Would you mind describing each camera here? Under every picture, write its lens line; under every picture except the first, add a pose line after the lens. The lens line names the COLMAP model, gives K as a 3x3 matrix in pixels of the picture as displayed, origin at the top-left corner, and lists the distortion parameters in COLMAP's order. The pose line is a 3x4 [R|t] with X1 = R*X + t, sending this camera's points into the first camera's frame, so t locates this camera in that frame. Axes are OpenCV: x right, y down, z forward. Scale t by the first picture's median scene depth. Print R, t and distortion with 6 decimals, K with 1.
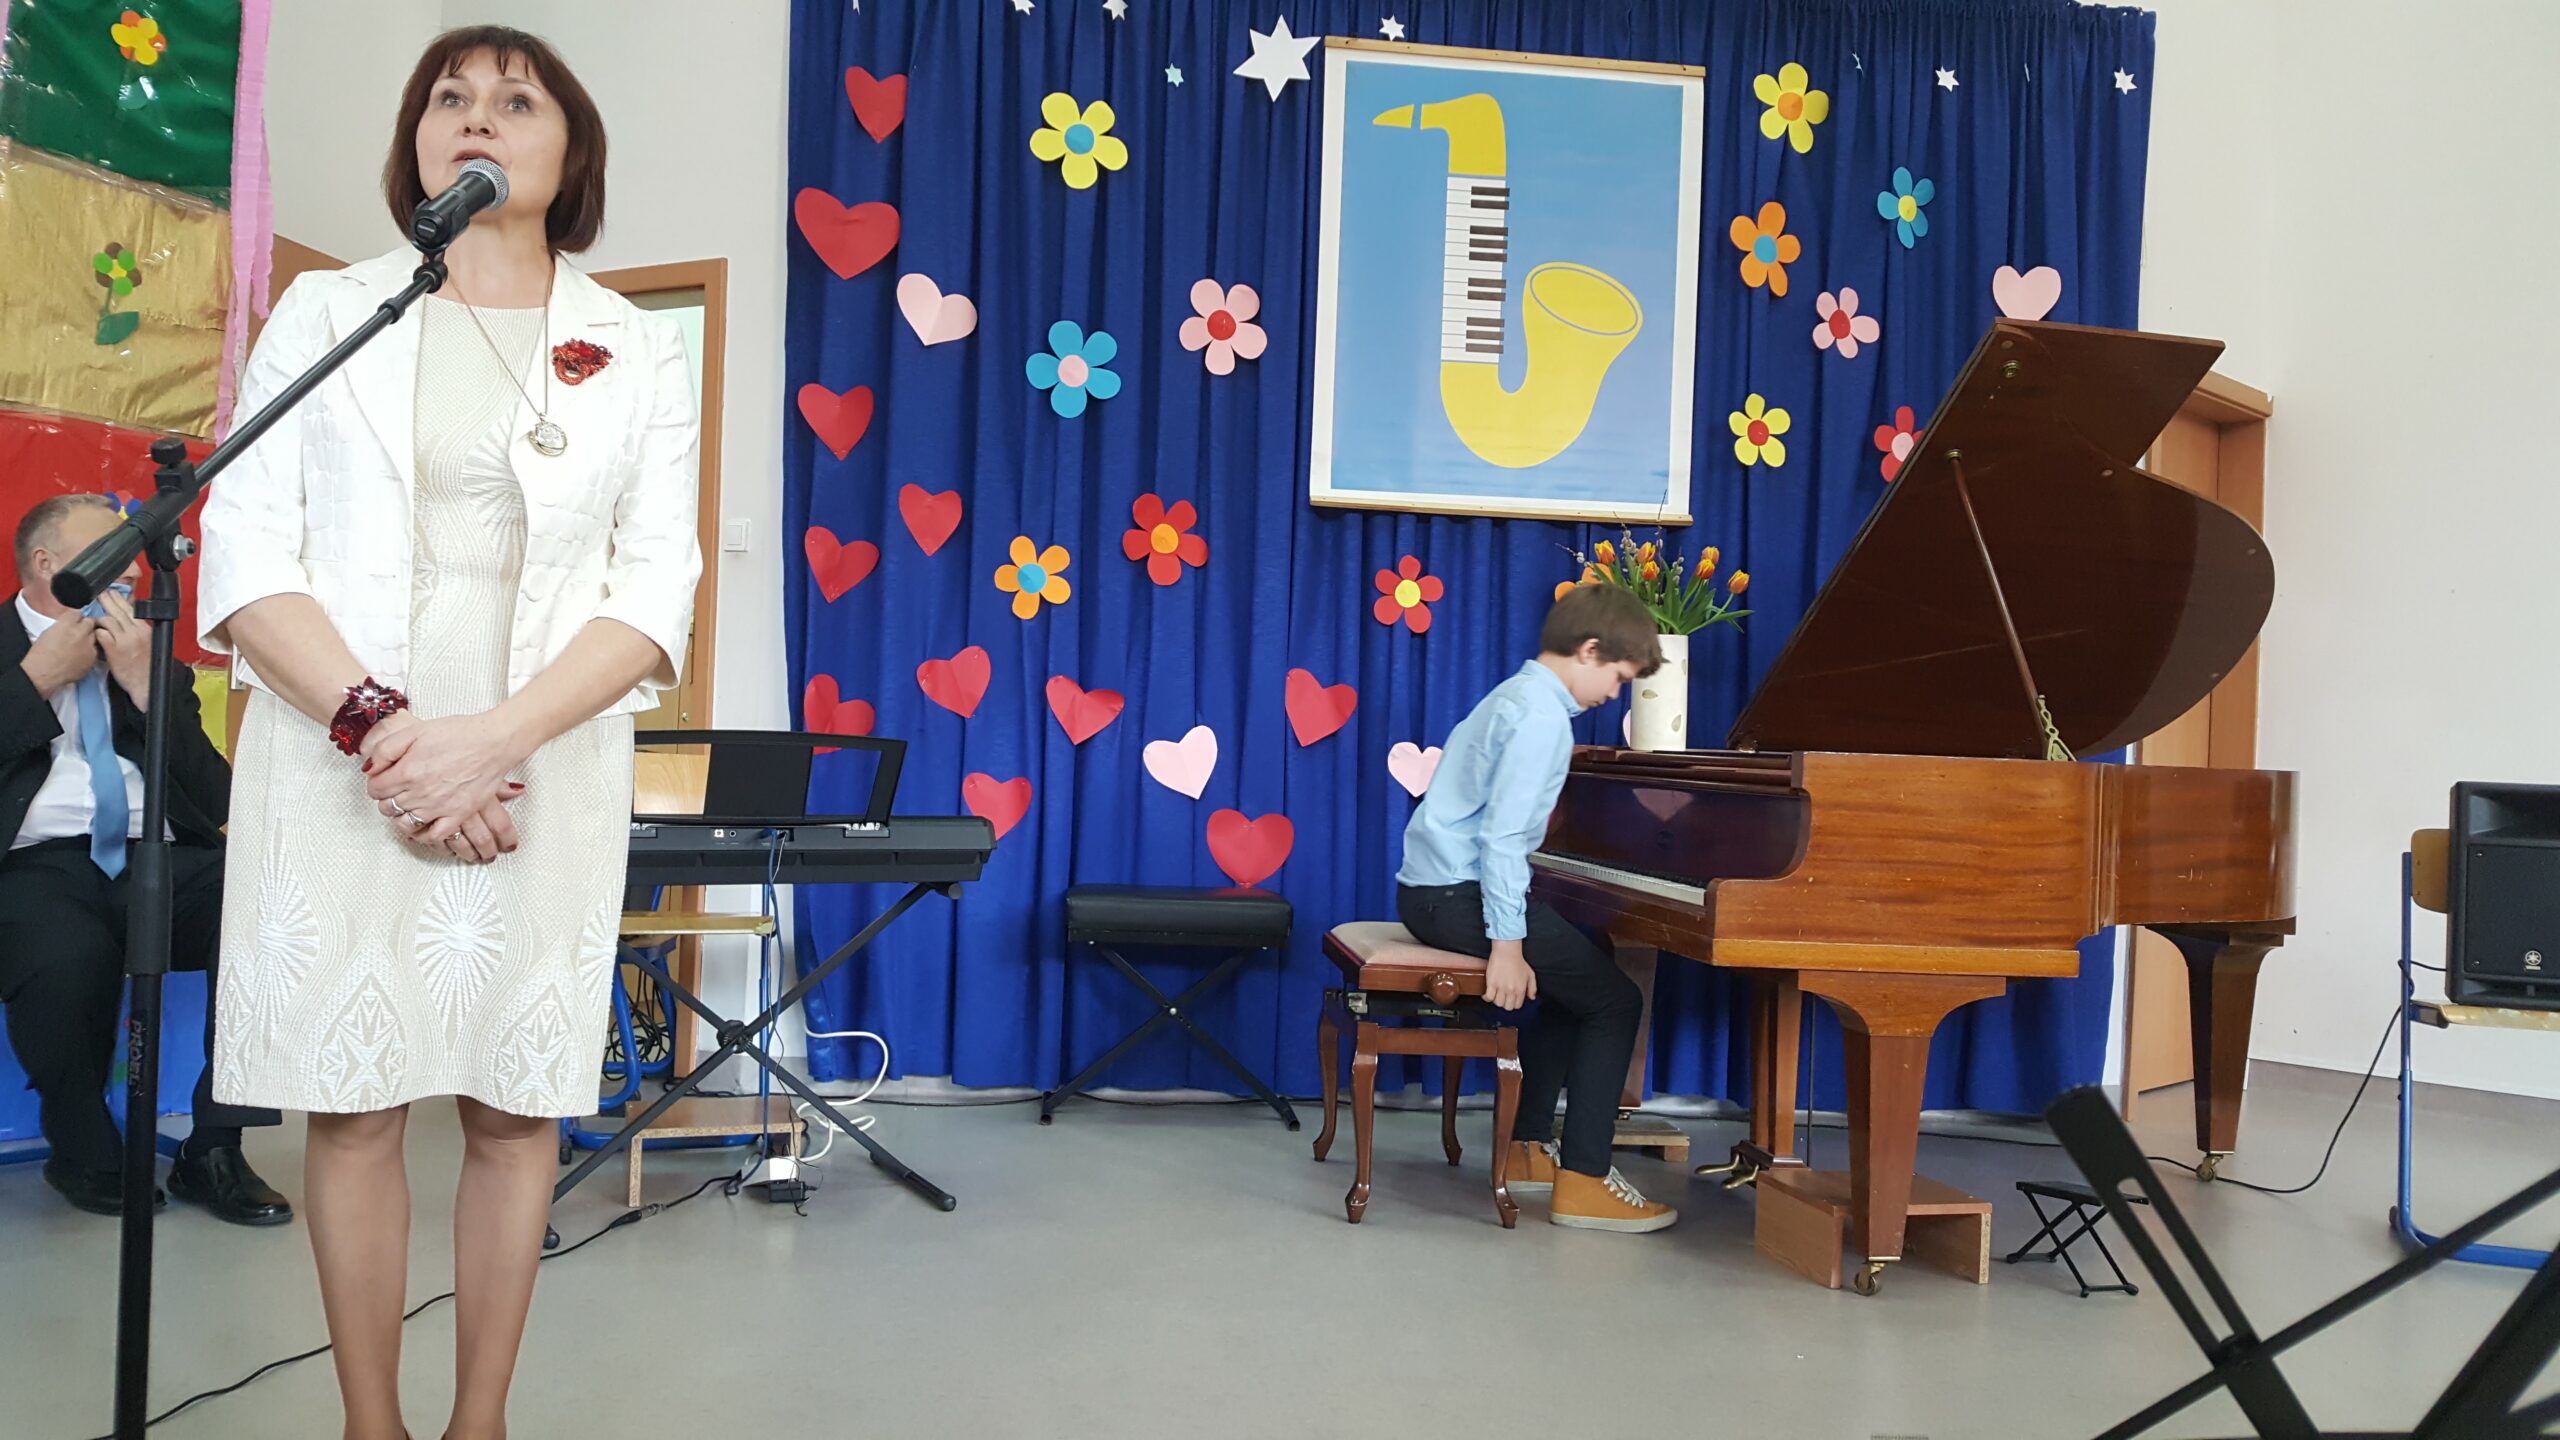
lens RADIAL K [[1919.4, 0, 1221.5], [0, 1919.4, 730.4], [0, 0, 1]] dist [0.109559, -0.254684]
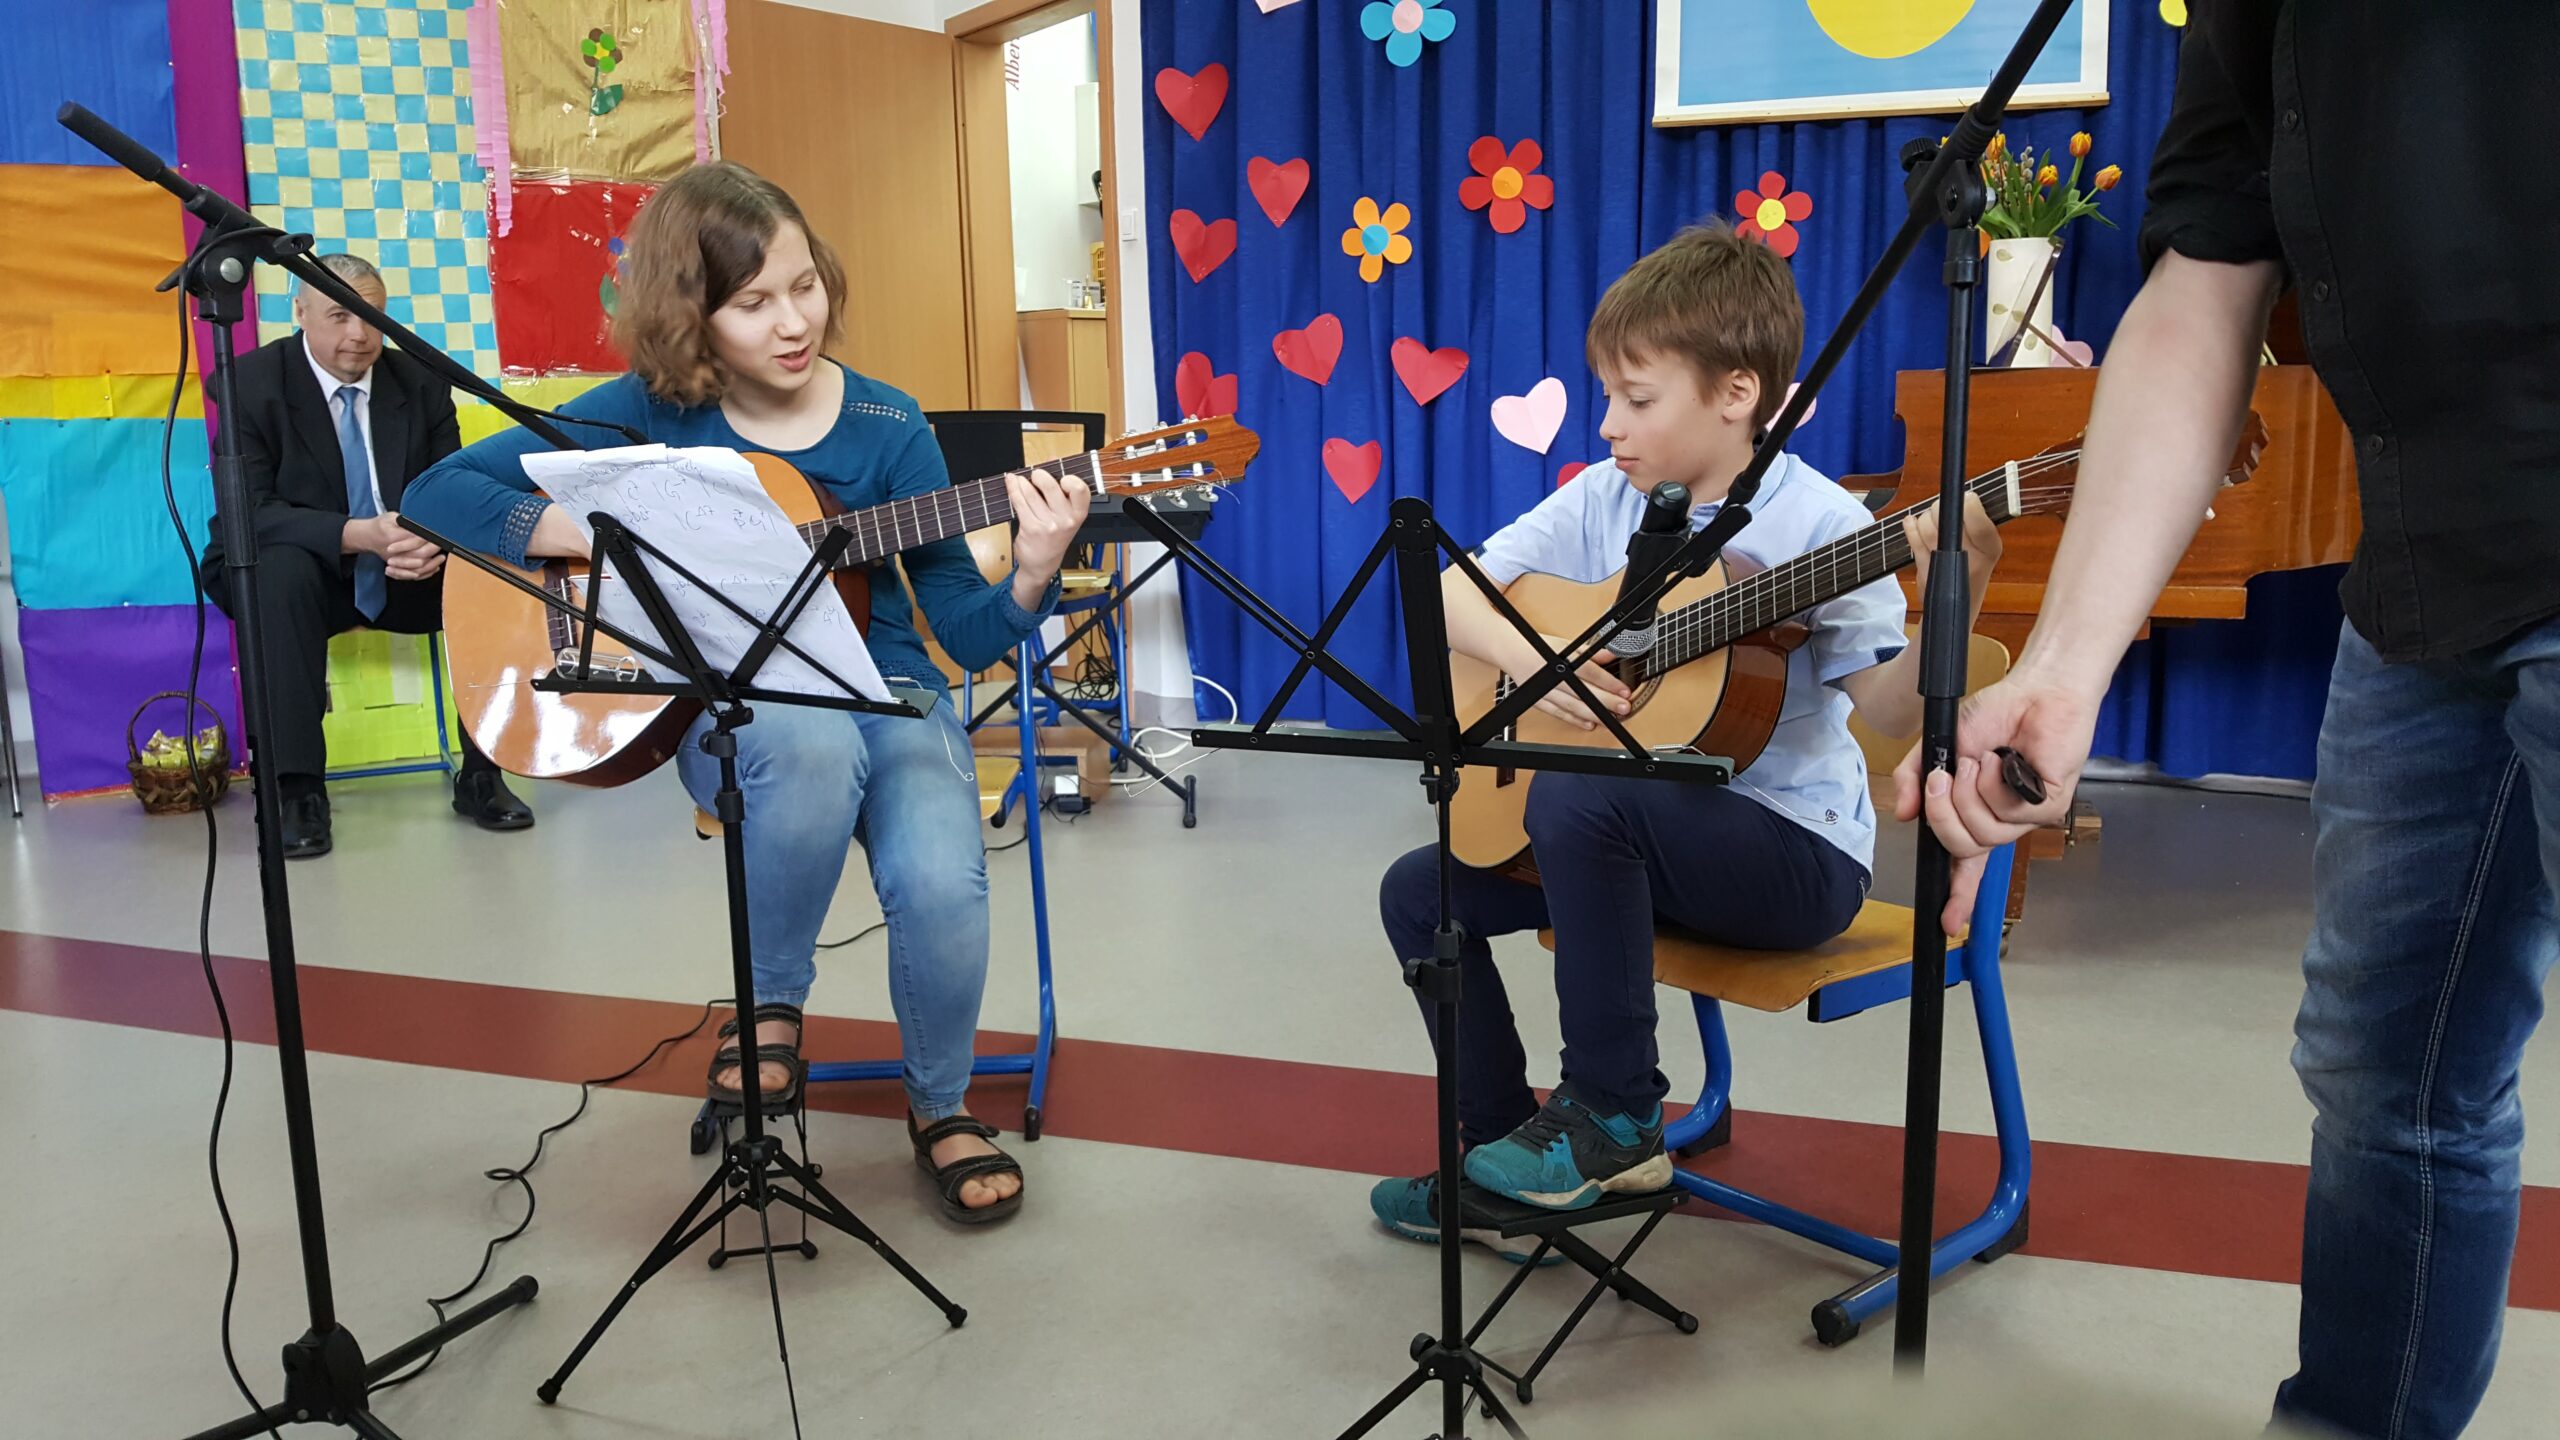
lens RADIAL K [[1919.4, 0, 1223.6], [0, 1919.4, 731.6], [0, 0, 1]] dist [0.109559, -0.254684]
pose [[0.887387, 0.025750, -0.460305, 0.304084], [0.054491, 0.985582, 0.160182, 0.009794], [0.457793, -0.167226, 0.873190, 0.026974]]
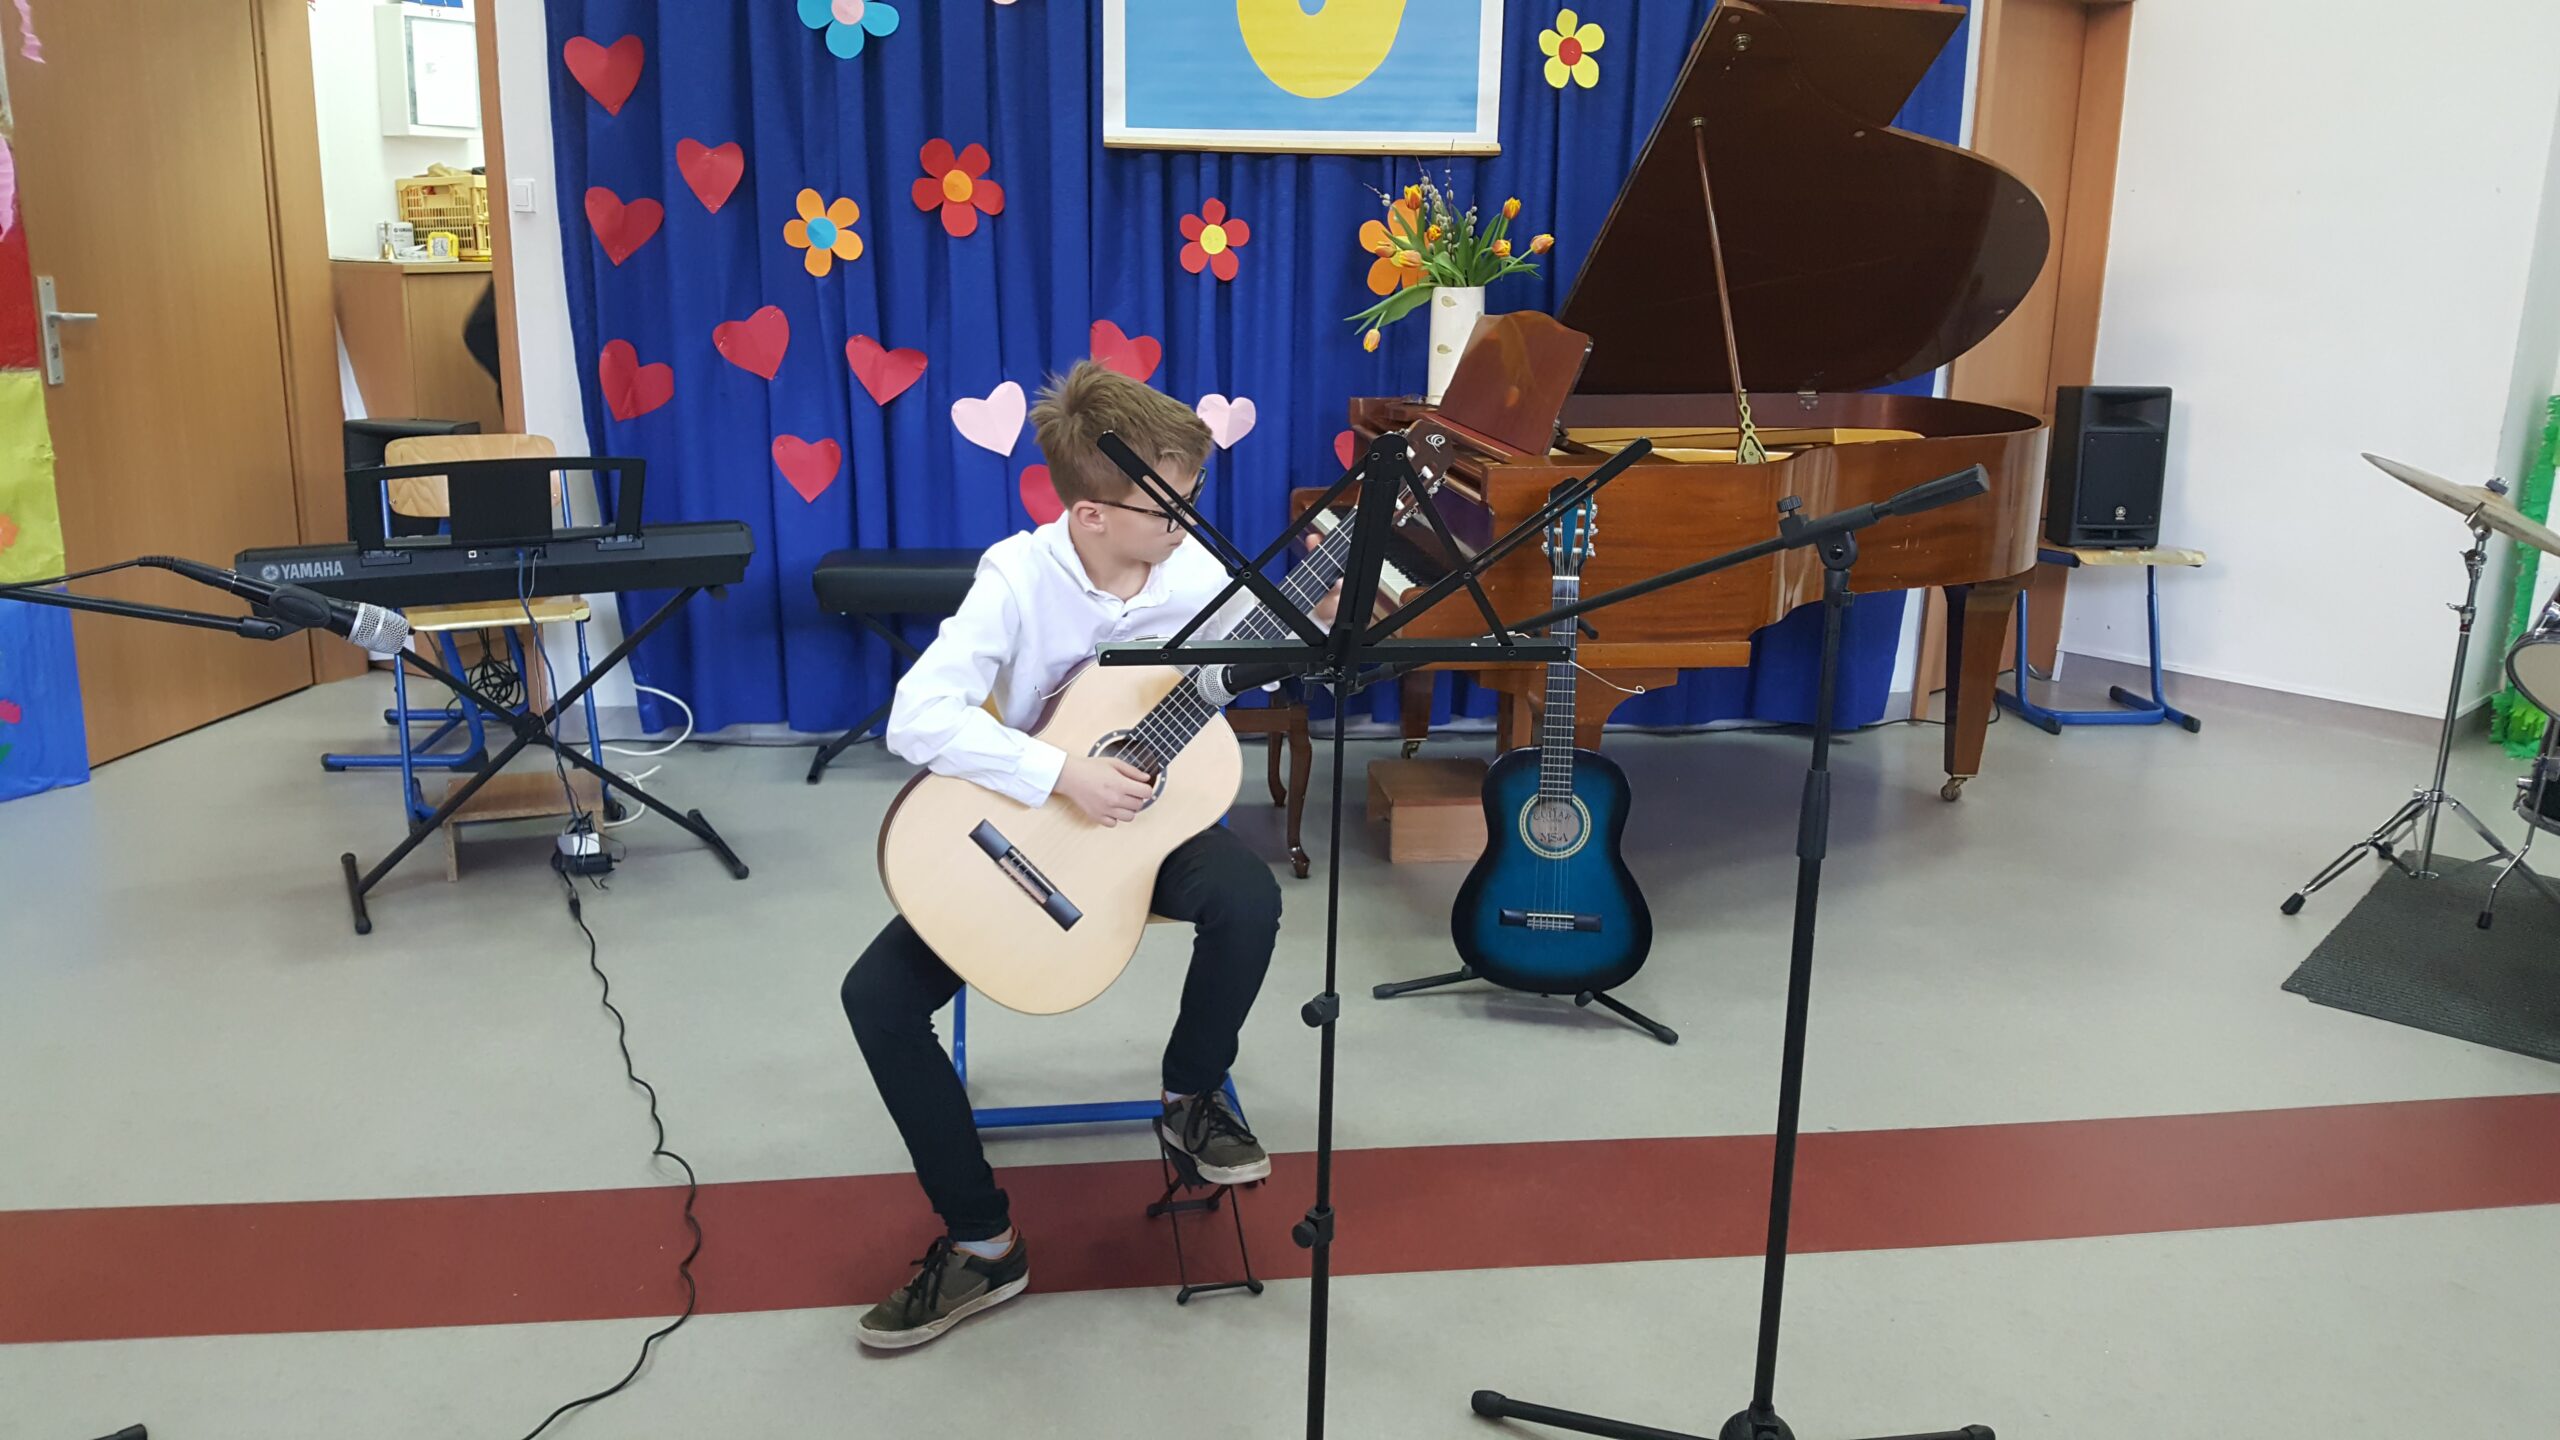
lens RADIAL K [[1919.4, 0, 1245.1], [0, 1919.4, 765.5], [0, 0, 1]] dist [0.109559, -0.254684]
pose [[0.999667, -0.021907, -0.013638, 0.124407], [0.024818, 0.960961, 0.275567, -0.084714], [0.007069, -0.275814, 0.961185, -0.028370]]
